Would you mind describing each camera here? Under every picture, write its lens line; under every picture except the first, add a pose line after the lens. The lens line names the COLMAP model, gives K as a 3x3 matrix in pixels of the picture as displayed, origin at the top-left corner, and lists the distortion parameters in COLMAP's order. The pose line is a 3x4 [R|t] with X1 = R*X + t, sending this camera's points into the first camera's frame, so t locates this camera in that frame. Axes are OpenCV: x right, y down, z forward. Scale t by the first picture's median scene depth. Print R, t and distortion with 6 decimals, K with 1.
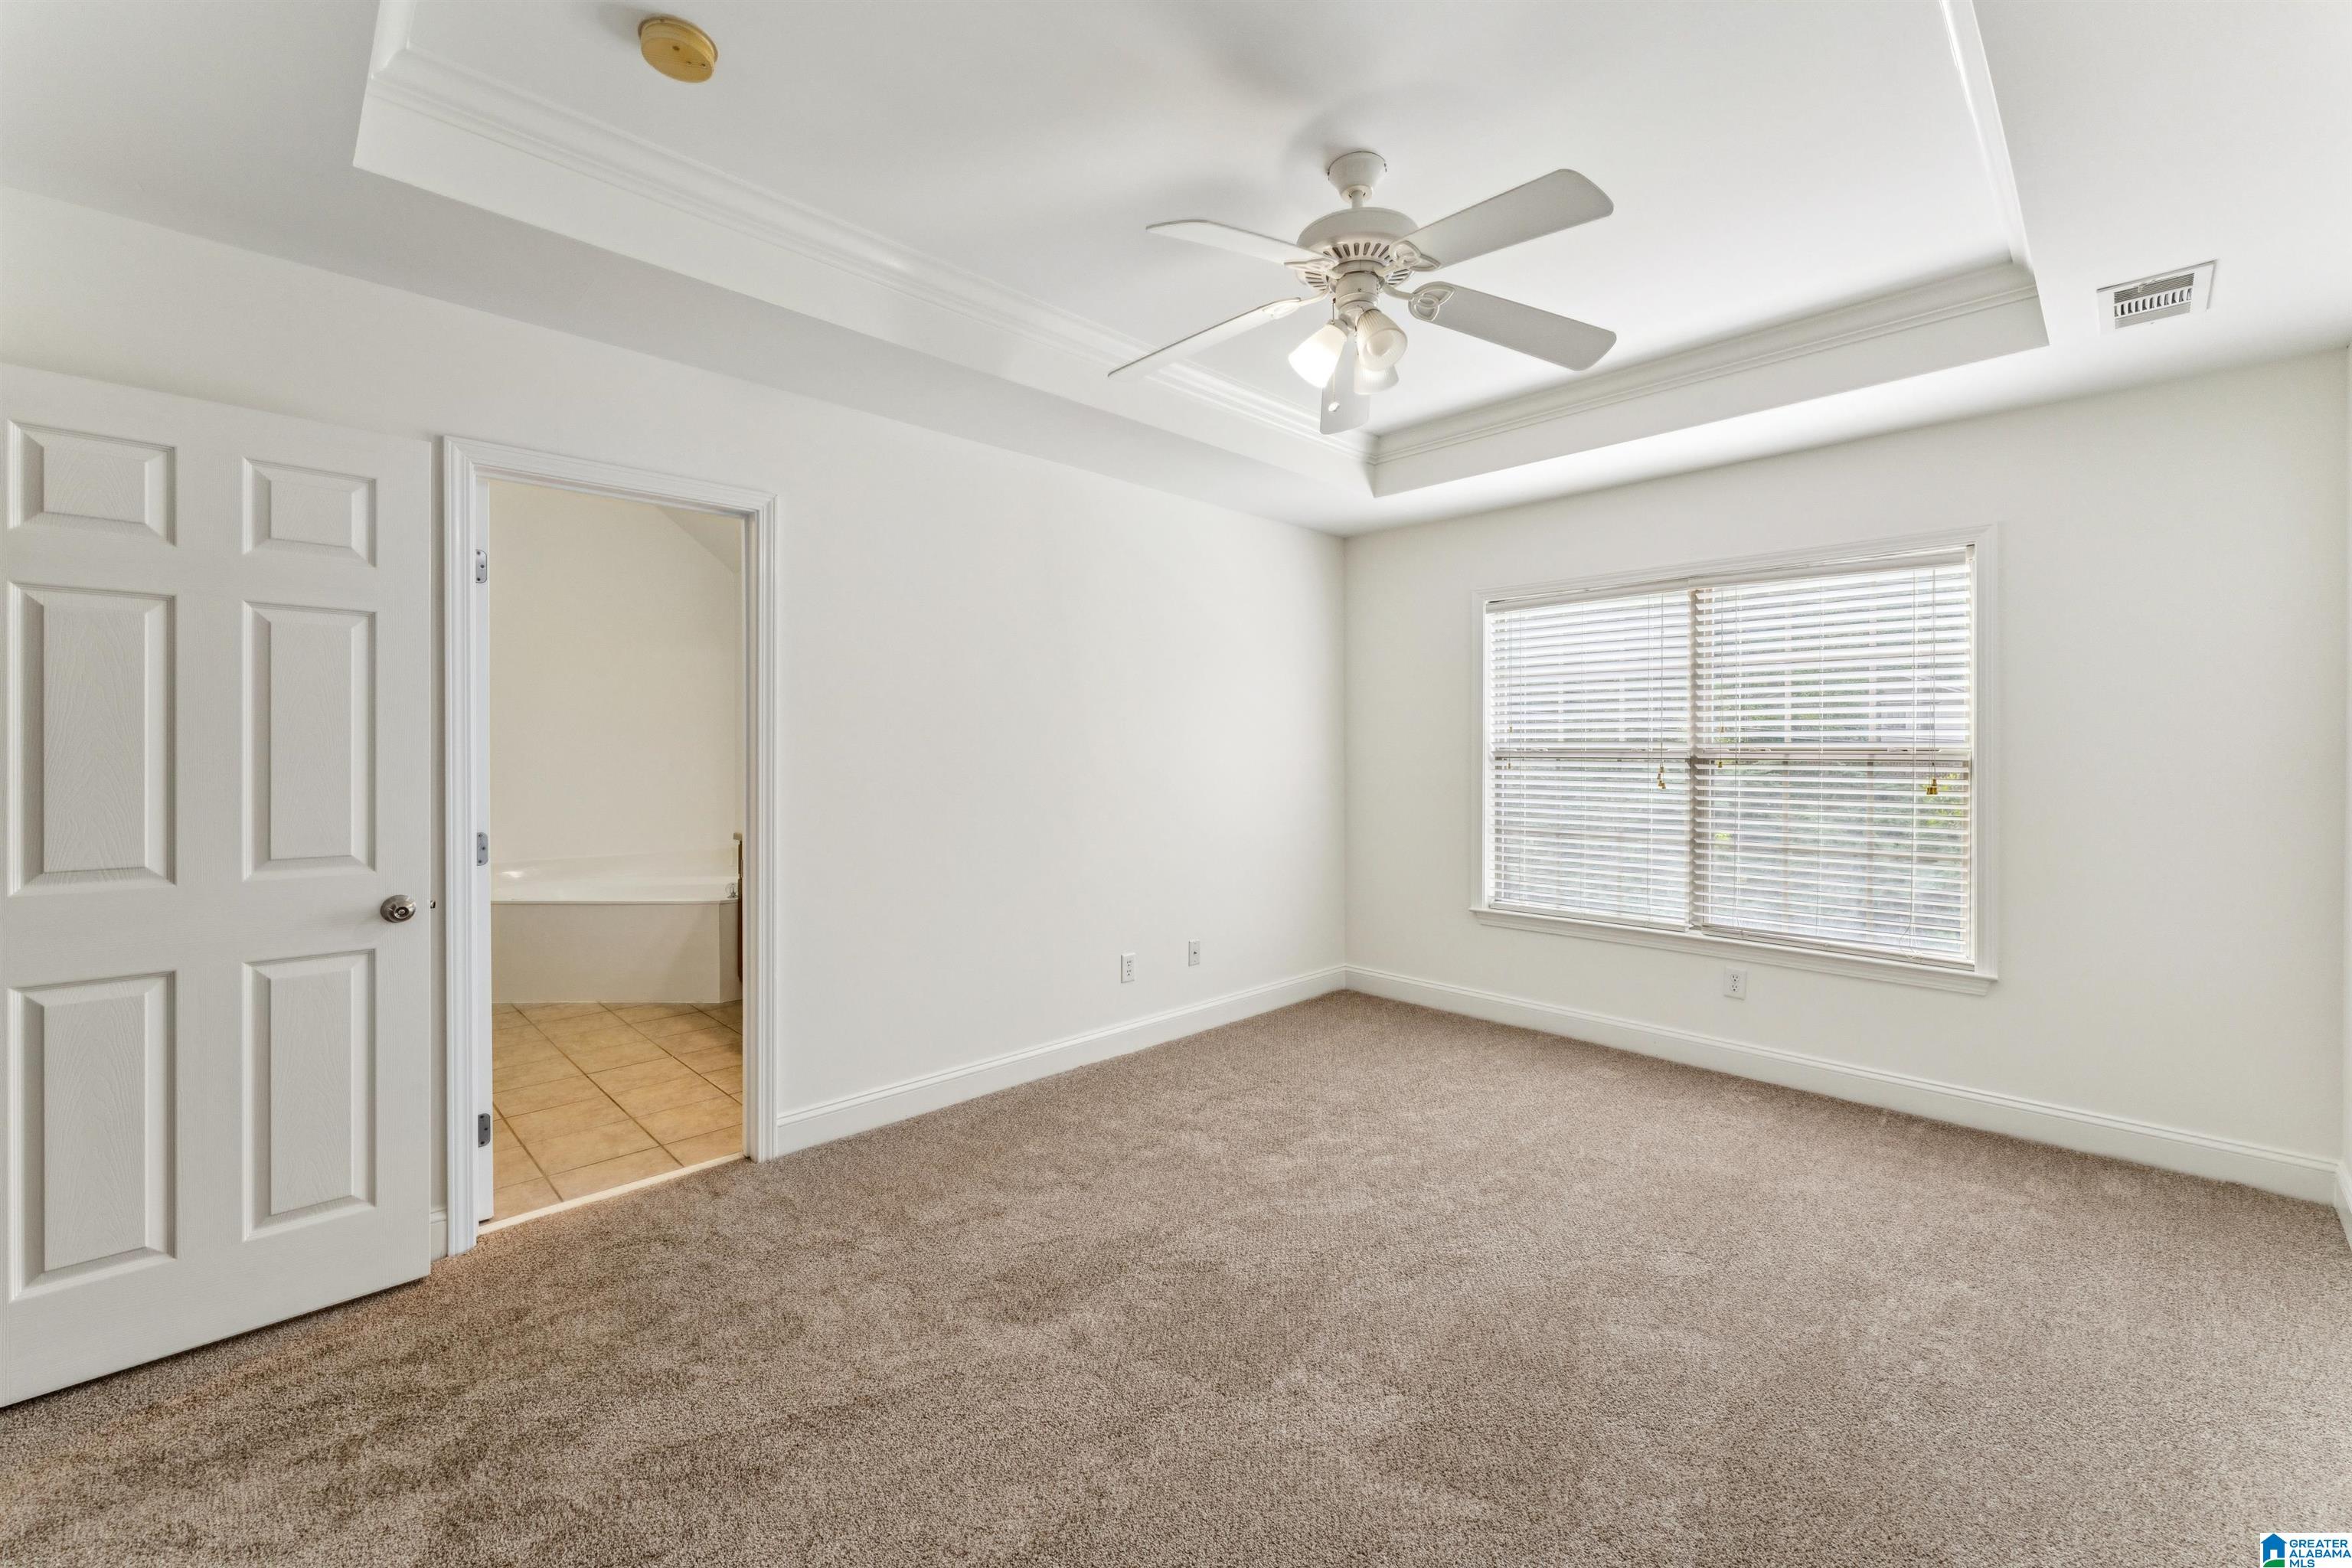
lens RADIAL K [[951.0, 0, 1169.4], [0, 951.0, 757.0], [0, 0, 1]] dist [-0.002038, -0.000096]
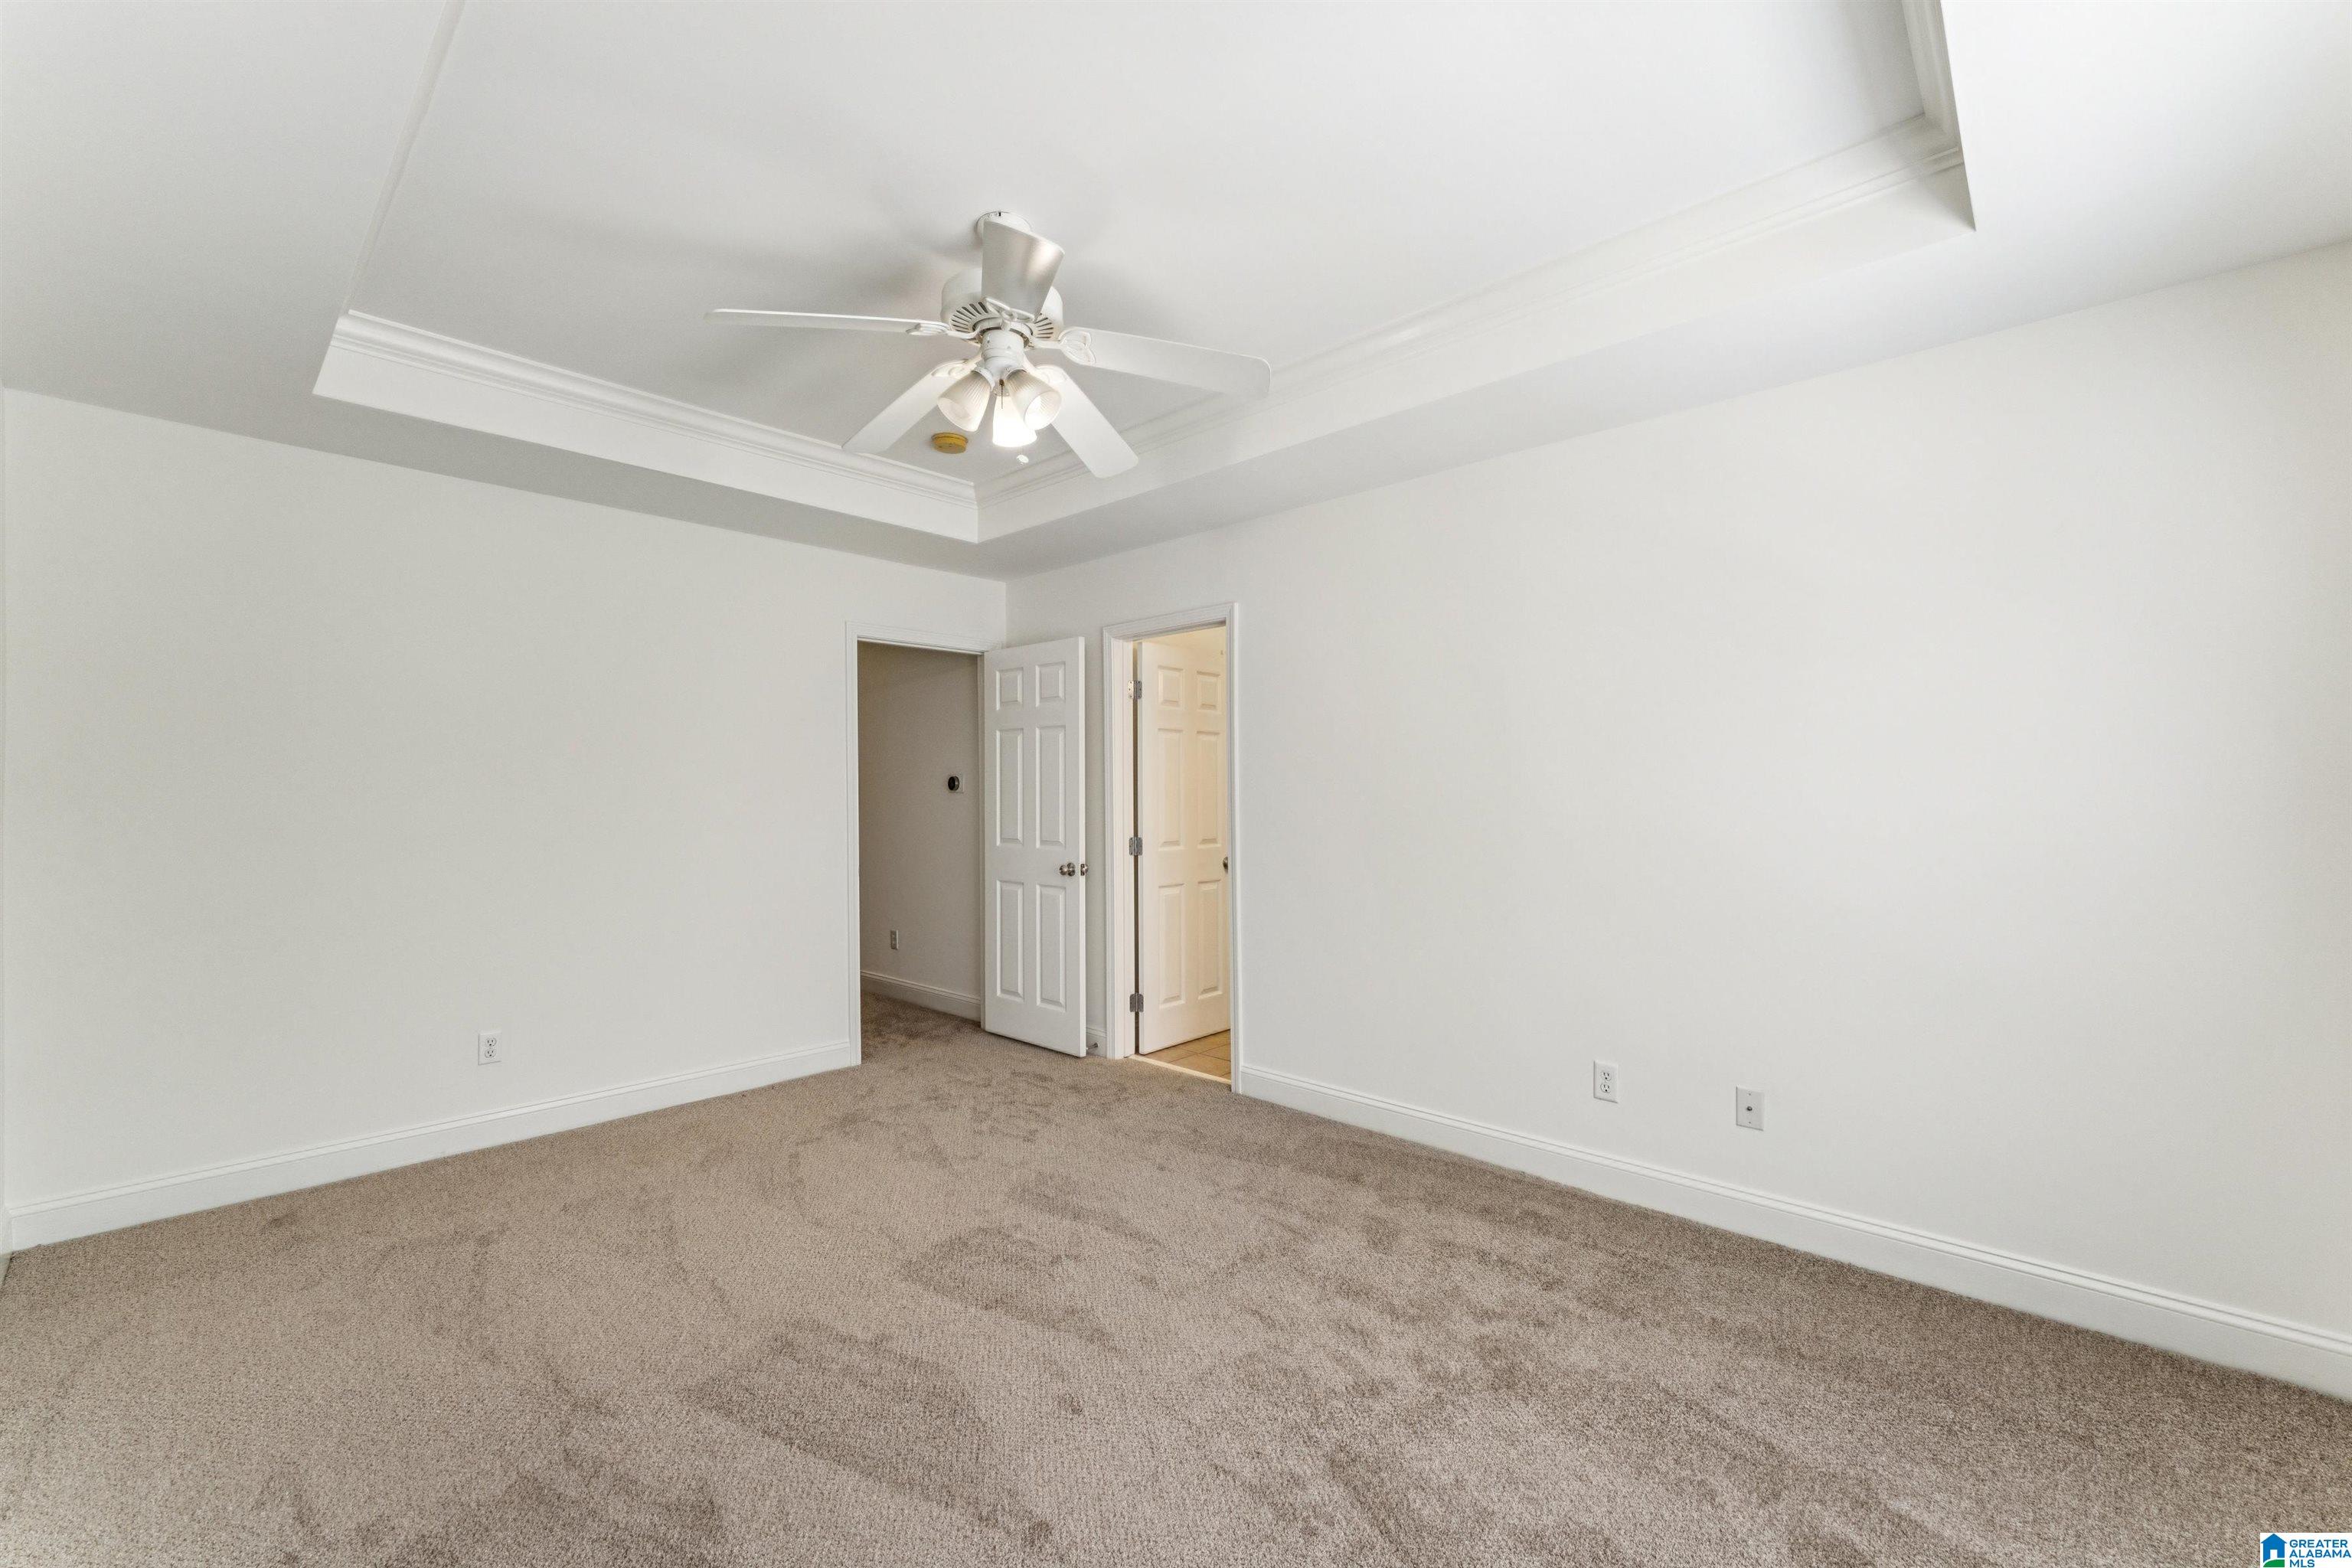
lens RADIAL K [[951.0, 0, 1187.7], [0, 951.0, 796.0], [0, 0, 1]] dist [-0.002038, -0.000096]
pose [[0.048869, 0.009975, -0.998755, 0.715411], [0.001938, 0.999947, 0.010082, -0.011190], [0.998803, -0.002428, 0.048847, 0.664457]]
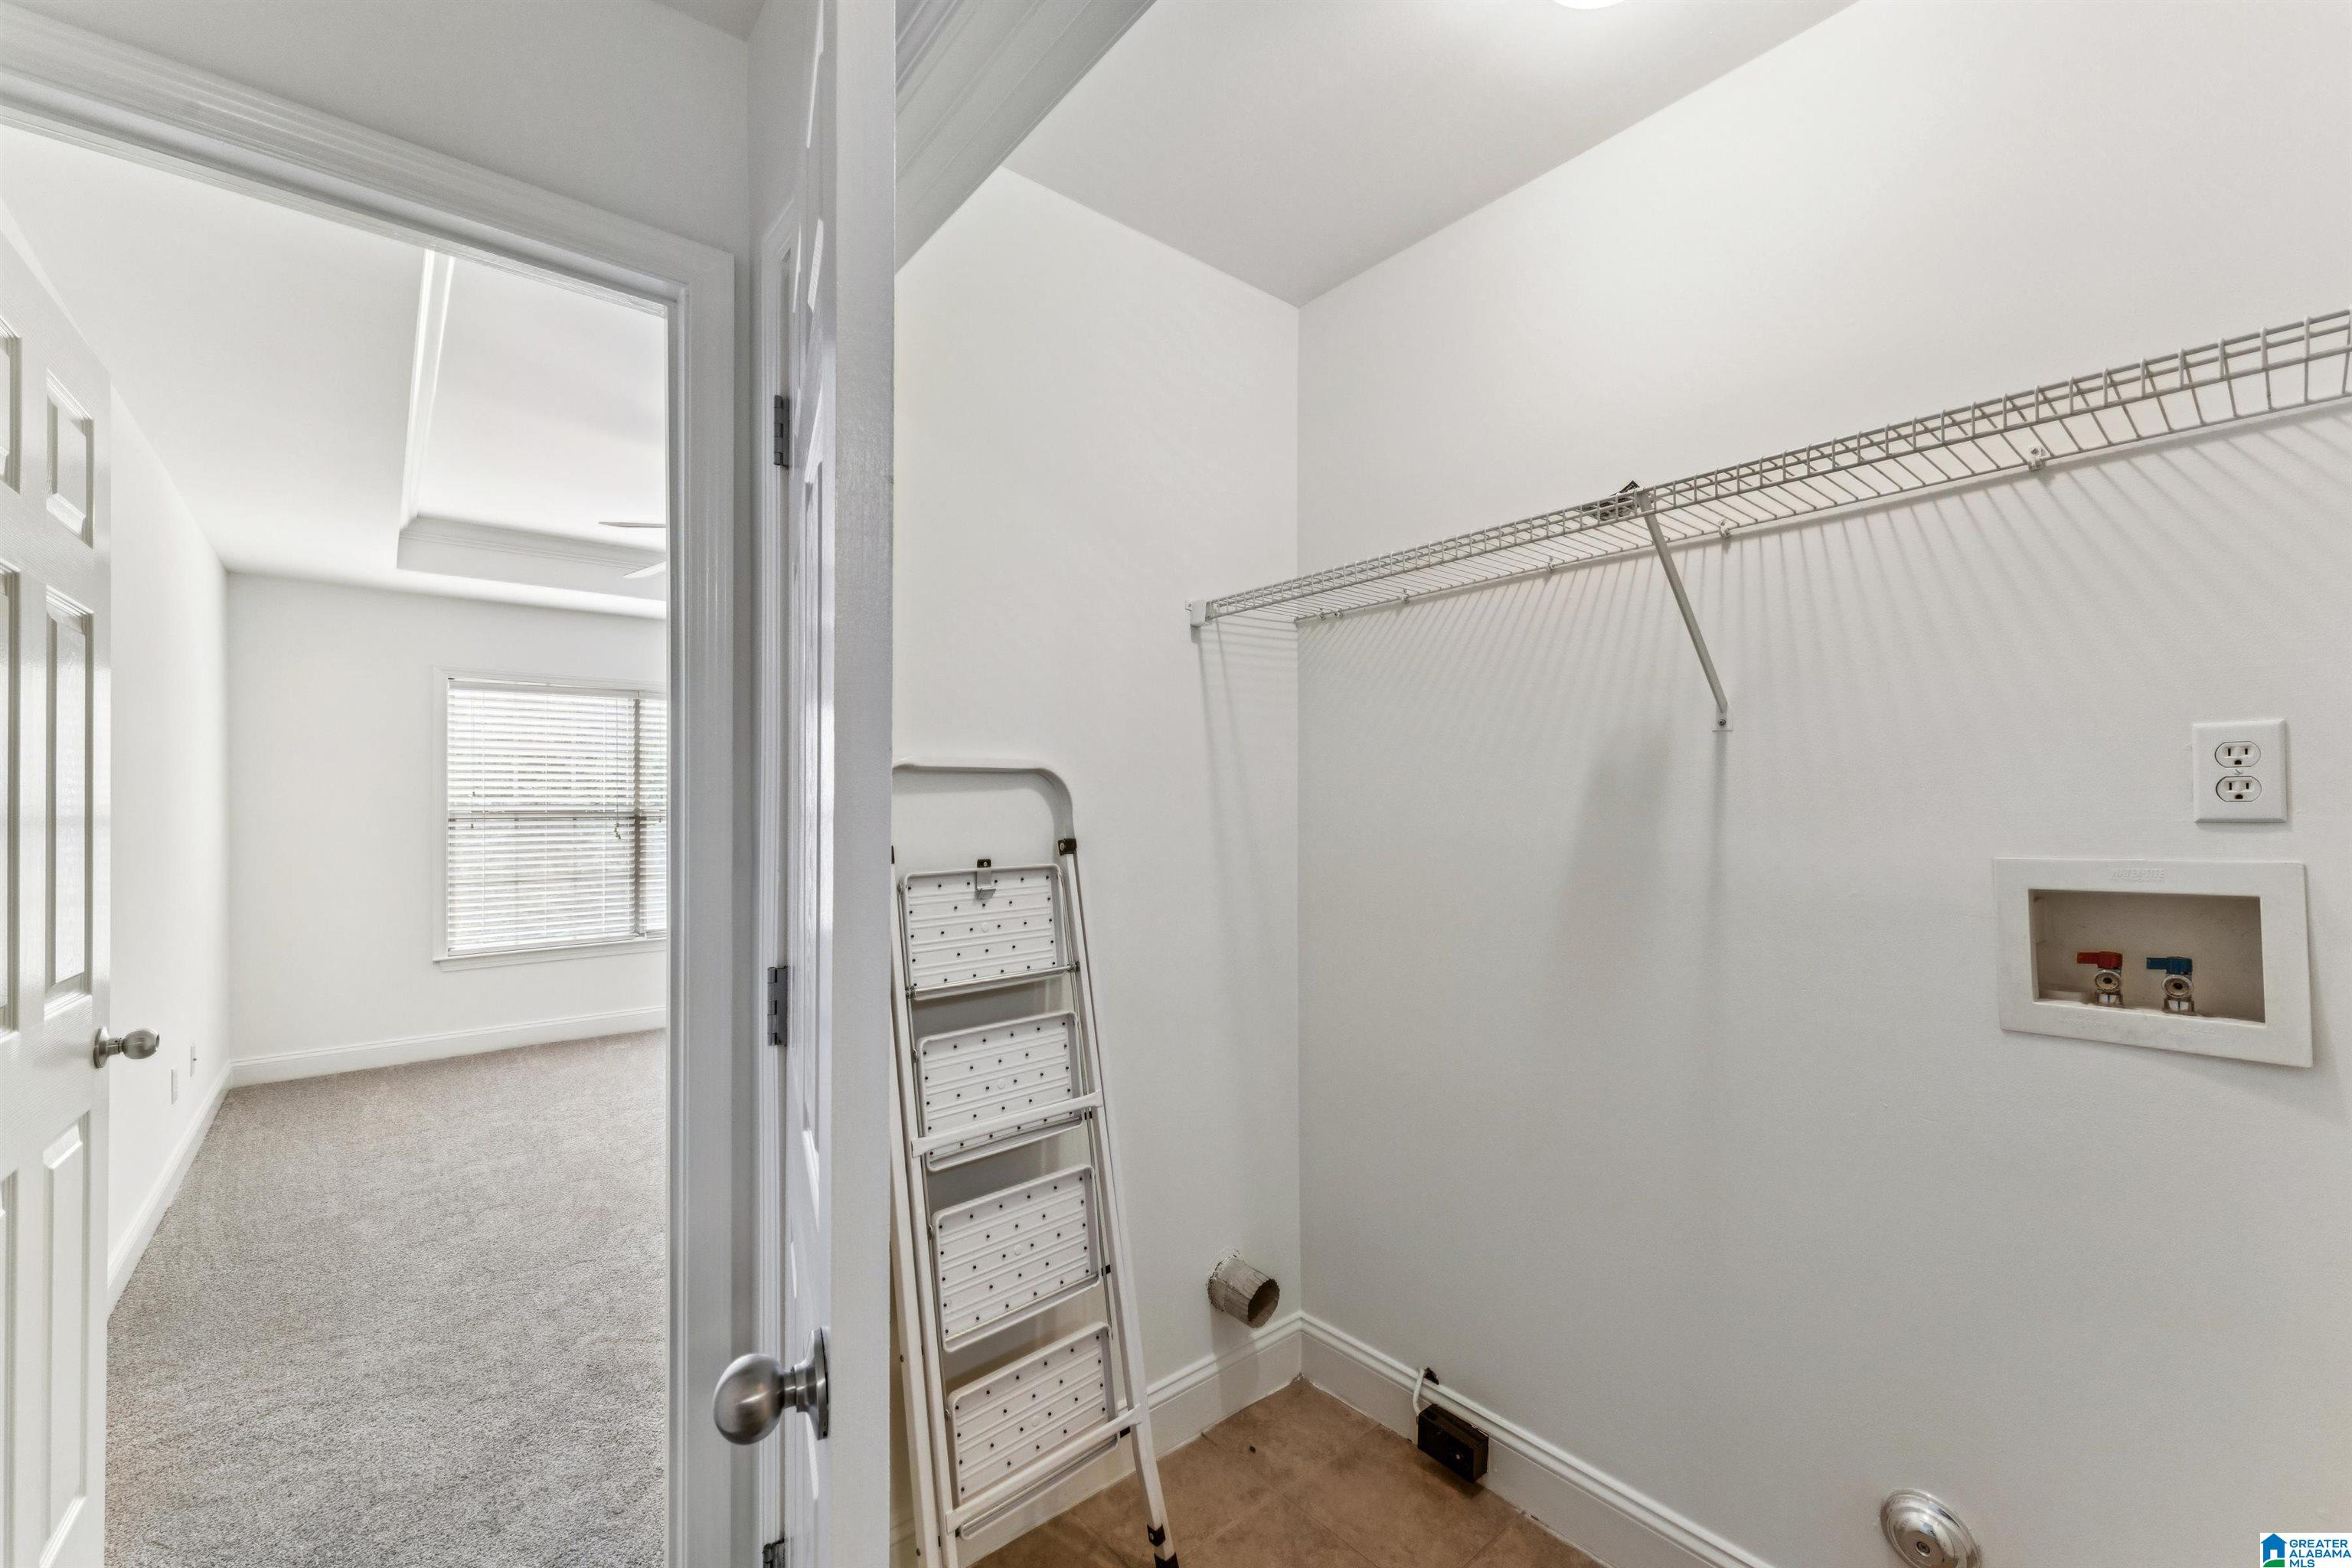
lens RADIAL K [[951.0, 0, 1193.0], [0, 951.0, 799.2], [0, 0, 1]] dist [-0.002038, -0.000096]
pose [[0.050543, 0.007351, 0.998695, -0.834908], [0.017024, 0.999821, -0.008220, 0.001259], [-0.998577, 0.017417, 0.050409, 0.095106]]
